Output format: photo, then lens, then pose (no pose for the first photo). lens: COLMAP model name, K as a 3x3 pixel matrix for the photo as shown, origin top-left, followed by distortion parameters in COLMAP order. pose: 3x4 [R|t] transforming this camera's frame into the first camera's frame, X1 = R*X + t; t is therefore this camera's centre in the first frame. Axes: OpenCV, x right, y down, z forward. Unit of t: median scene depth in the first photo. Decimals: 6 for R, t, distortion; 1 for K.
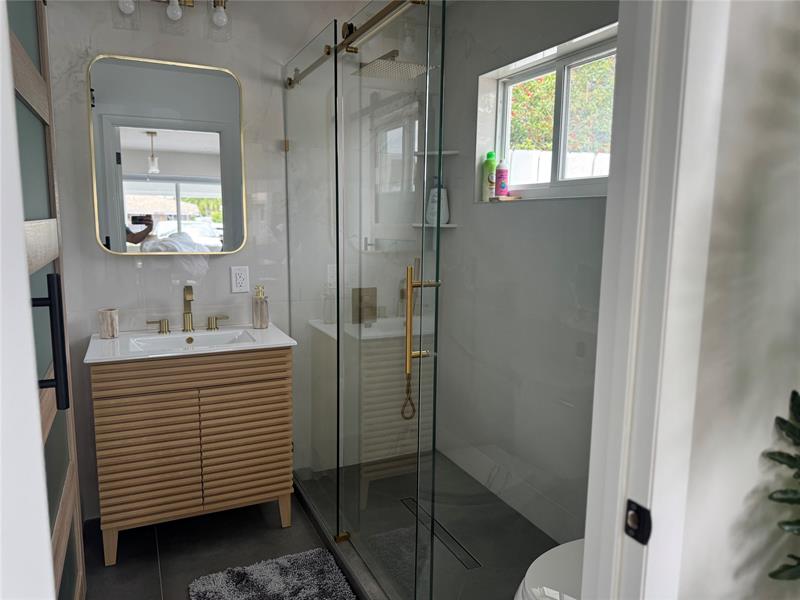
lens RADIAL K [[571.6, 0, 398.5], [0, 571.6, 303.3], [0, 0, 1]] dist [0.135949, -0.172893]
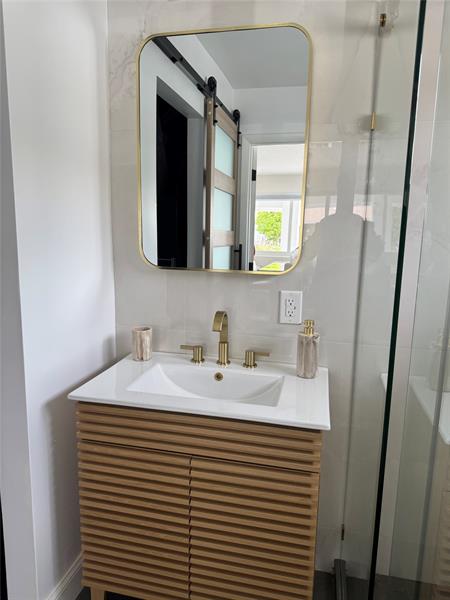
lens RADIAL K [[408.4, 0, 235.4], [0, 408.4, 300.0], [0, 0, 1]] dist [-0.000761, 0.000029]
pose [[0.790968, 0.114313, -0.601084, -0.006837], [-0.098685, 0.993365, 0.059057, -0.078056], [0.603847, 0.012606, 0.797001, 0.537002]]
